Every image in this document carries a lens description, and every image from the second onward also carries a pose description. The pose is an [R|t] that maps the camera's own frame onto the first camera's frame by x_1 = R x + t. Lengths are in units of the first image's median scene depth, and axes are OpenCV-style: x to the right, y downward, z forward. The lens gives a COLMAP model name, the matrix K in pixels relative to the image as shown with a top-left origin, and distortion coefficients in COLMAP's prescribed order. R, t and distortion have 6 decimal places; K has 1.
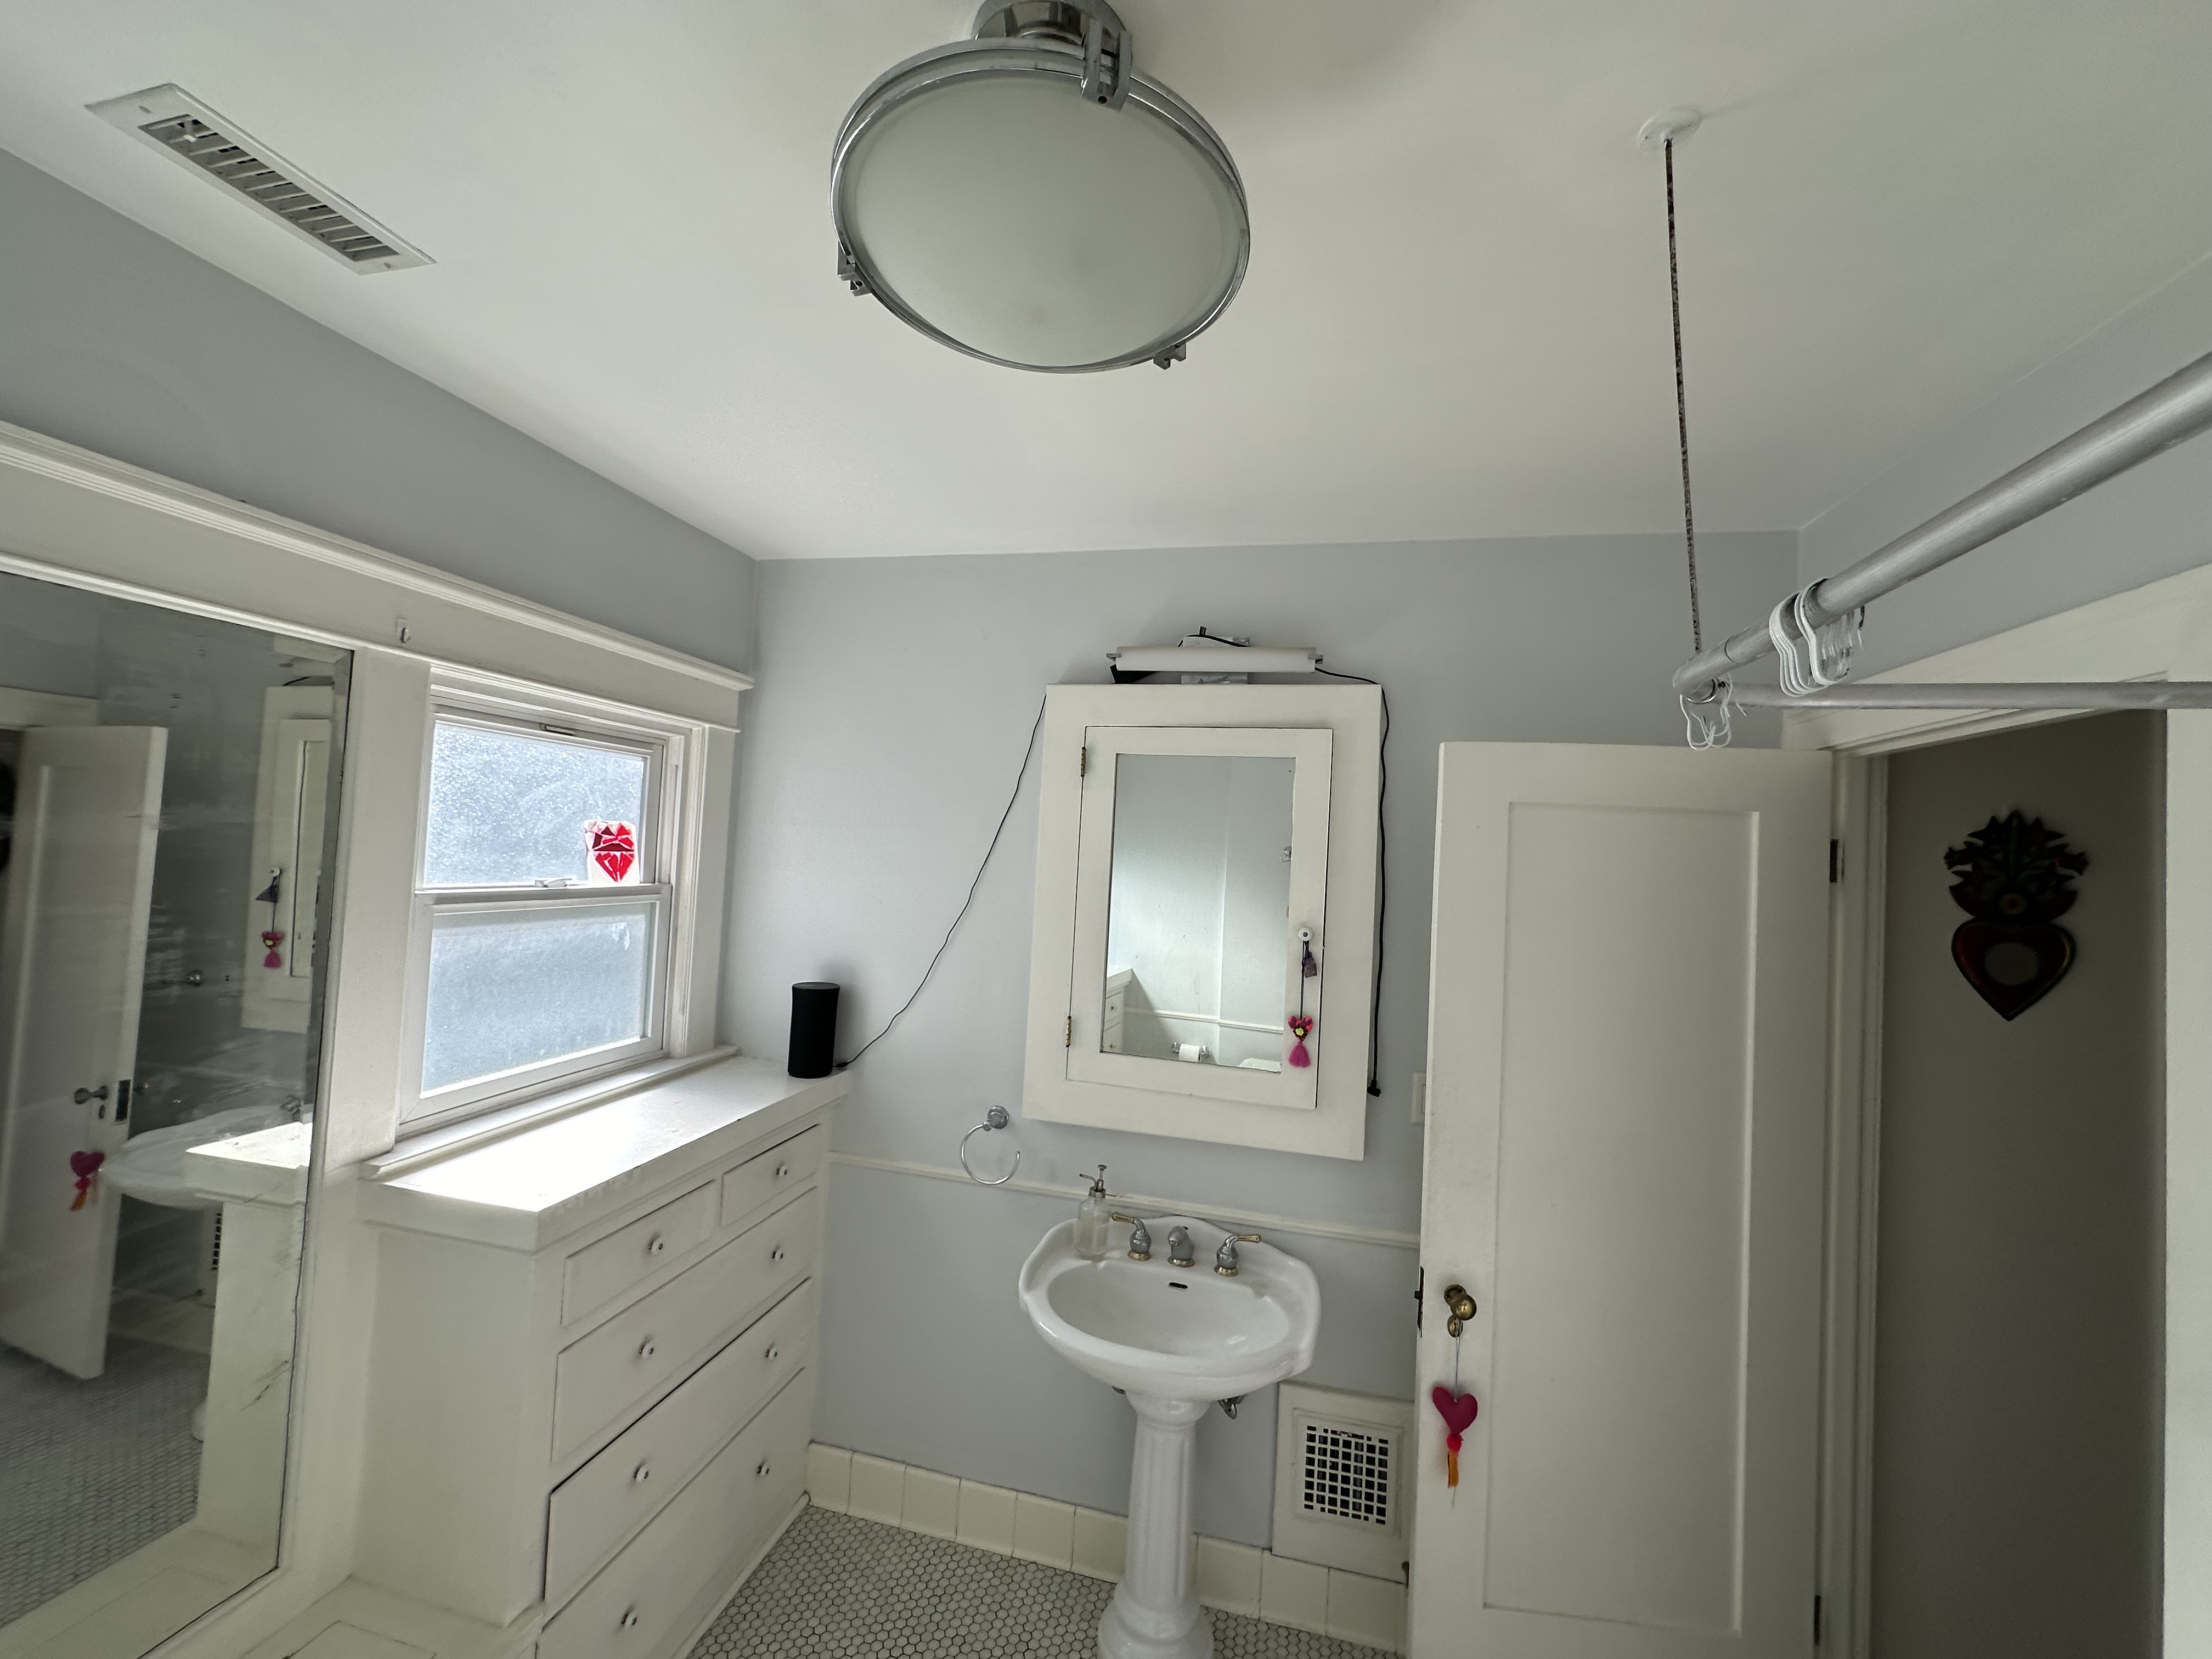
lens RADIAL K [[883.3, 0, 1103.8], [0, 883.3, 830.8], [0, 0, 1]] dist [-0.001353, -0.000196]
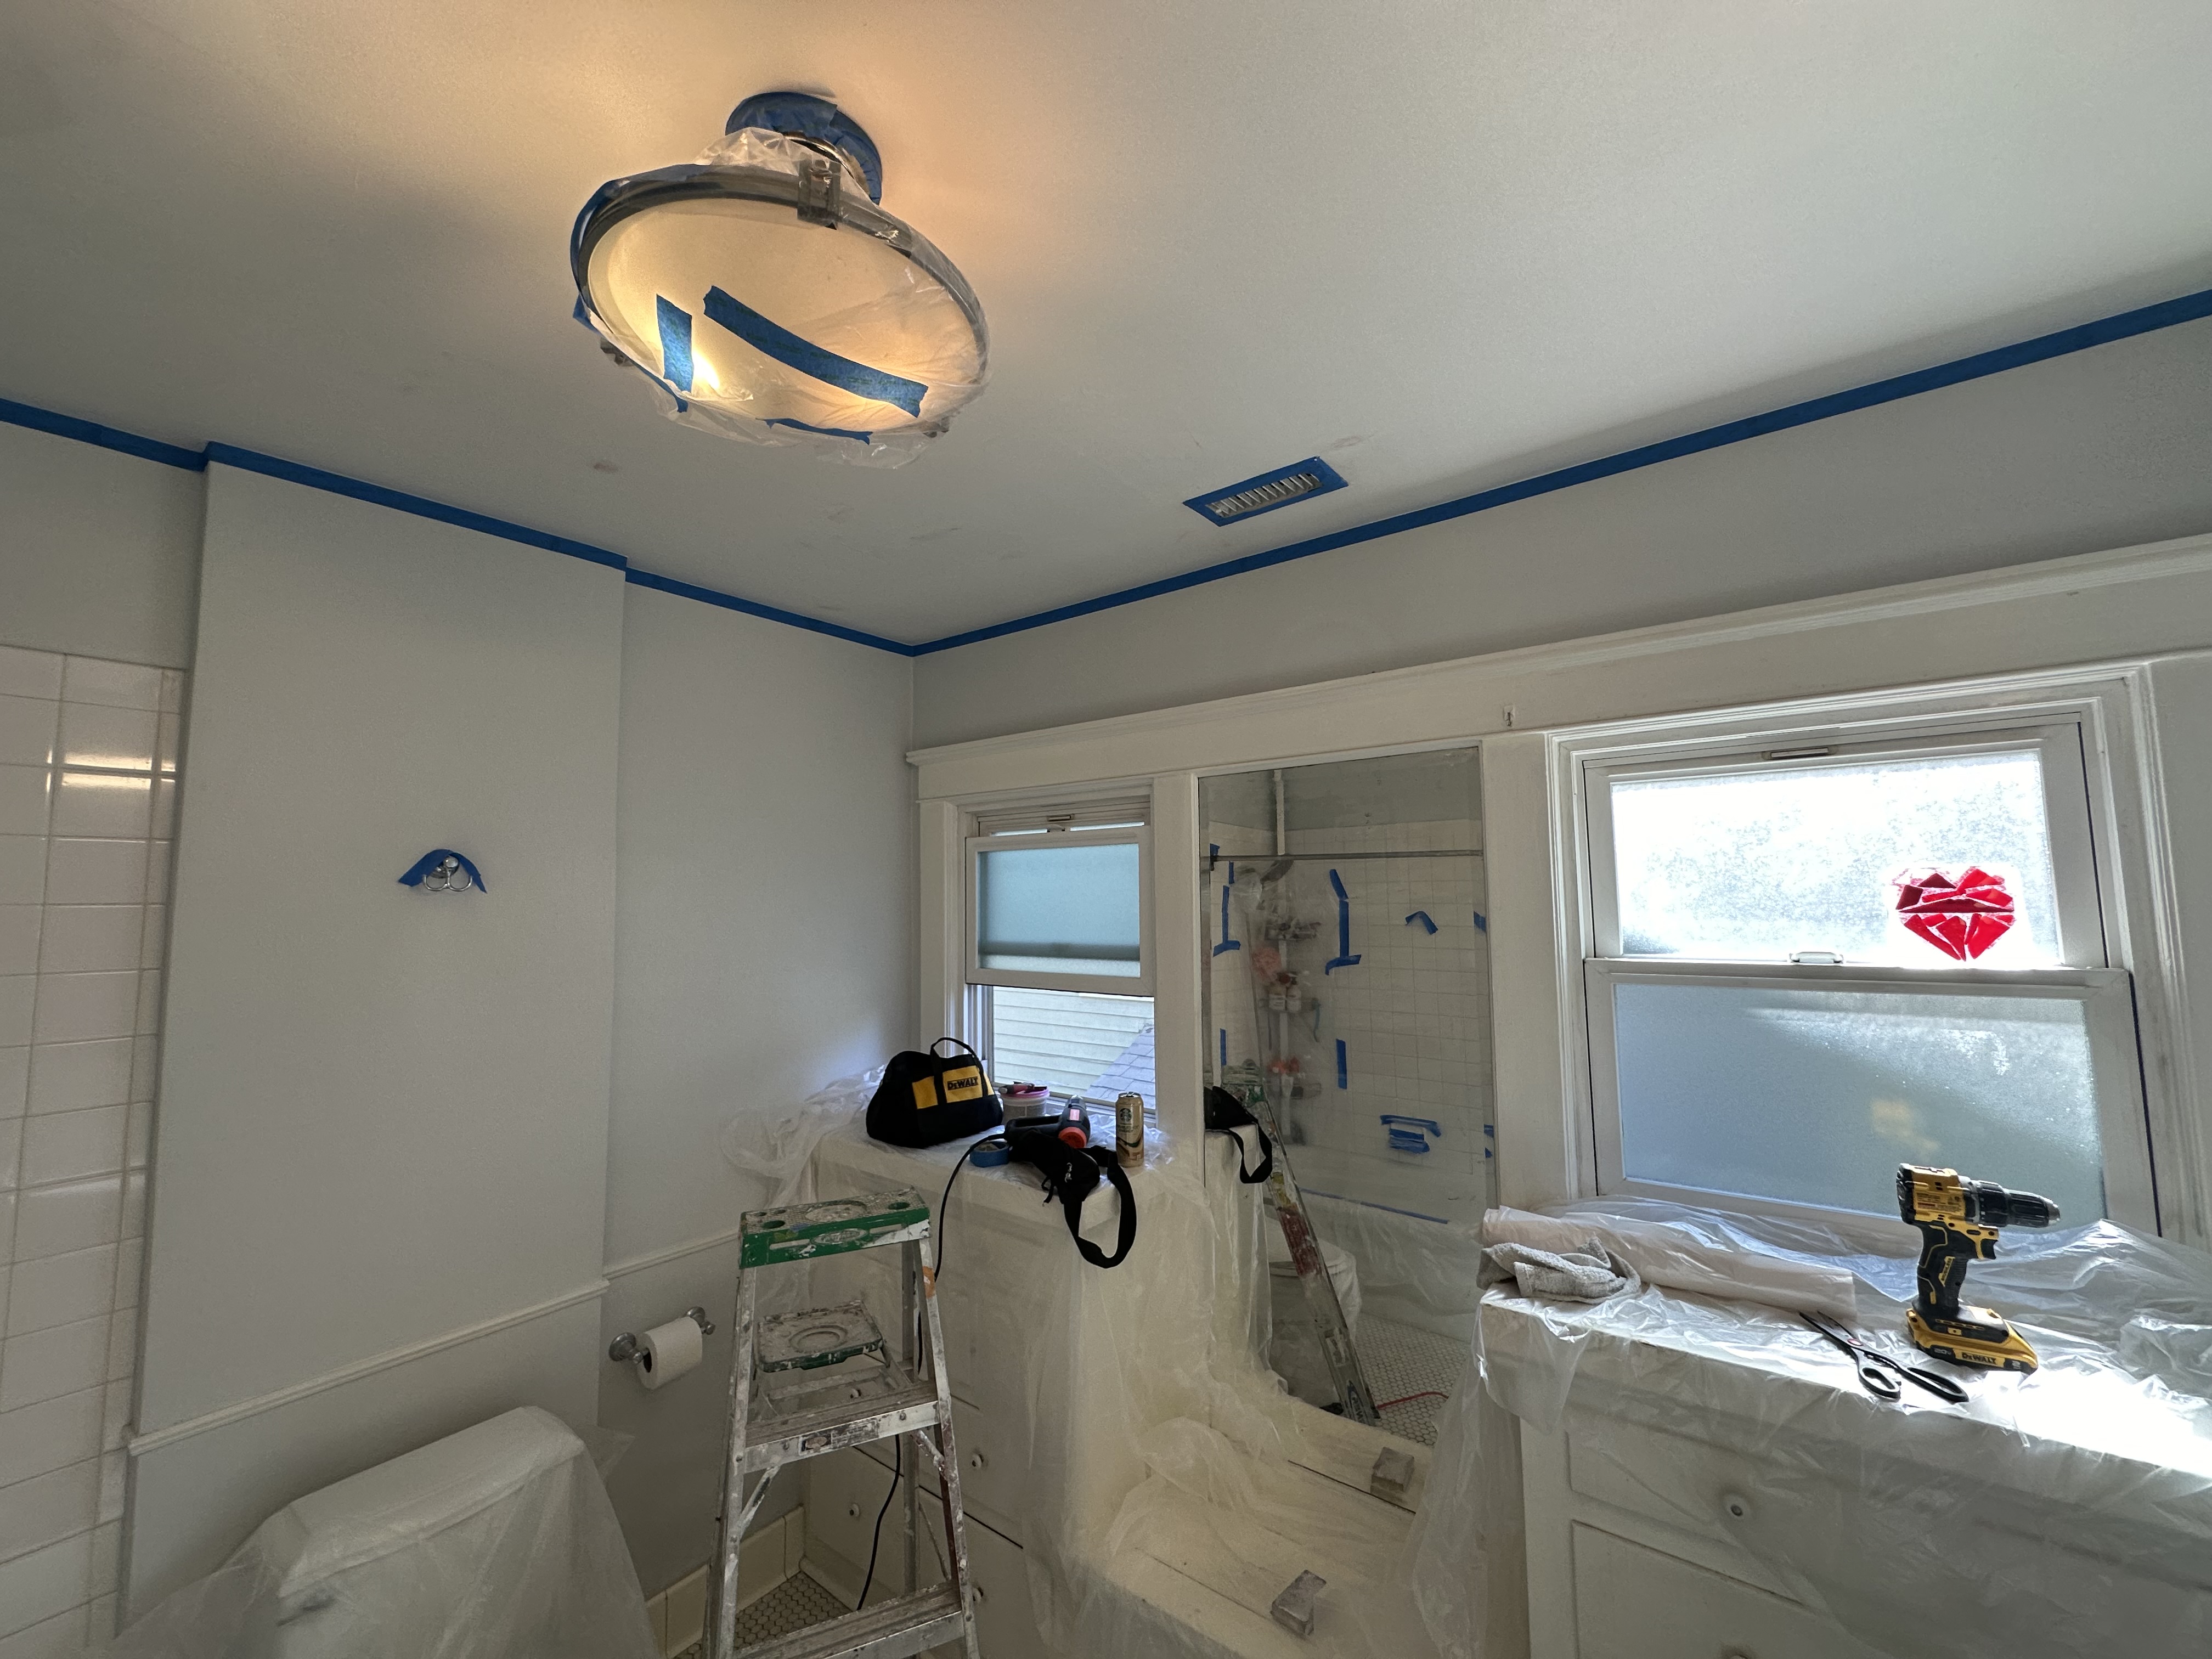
lens RADIAL K [[883.8, 0, 1106.0], [0, 883.8, 829.5], [0, 0, 1]] dist [-0.000582, 0.000024]
pose [[-0.411170, -0.114504, -0.904338, 0.288513], [0.023353, 0.990430, -0.136023, 0.037547], [0.911259, -0.077048, -0.404561, 0.729311]]
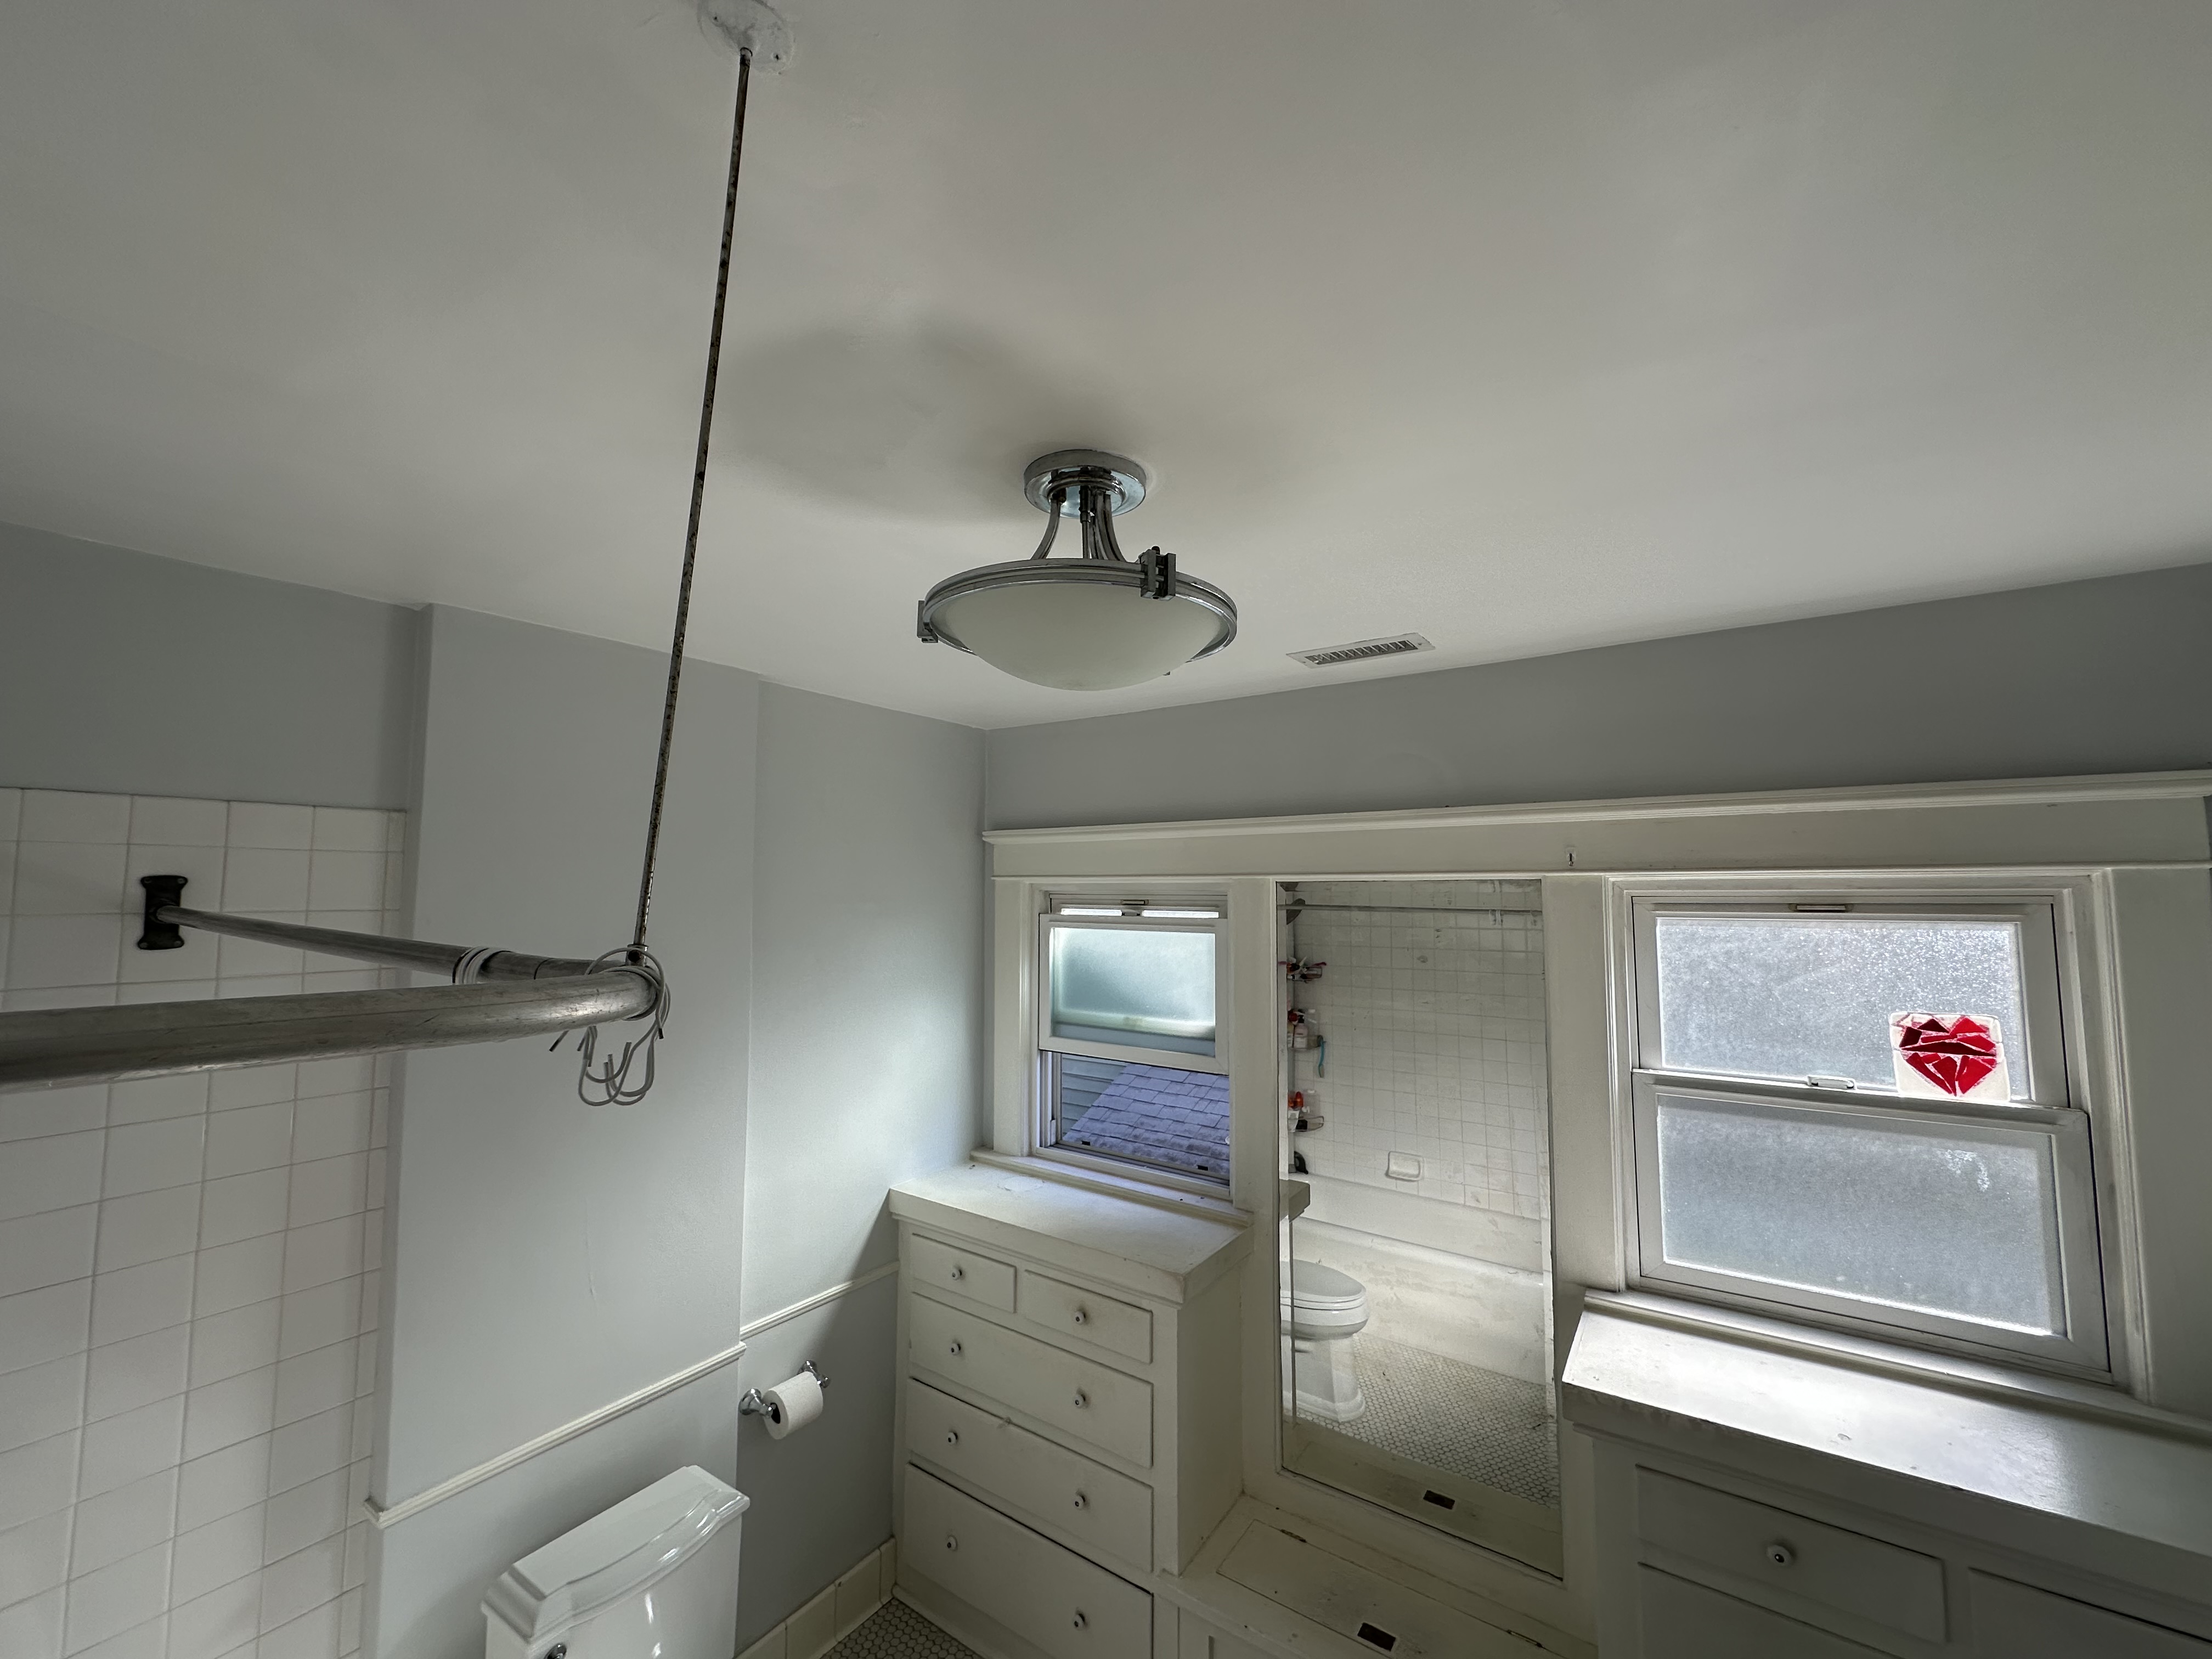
lens RADIAL K [[883.3, 0, 1103.8], [0, 883.3, 830.8], [0, 0, 1]] dist [-0.001353, -0.000196]
pose [[-0.367148, -0.111587, -0.923445, 0.461313], [0.012877, 0.992073, -0.125000, -0.085266], [0.930073, -0.057785, -0.362801, 0.627301]]
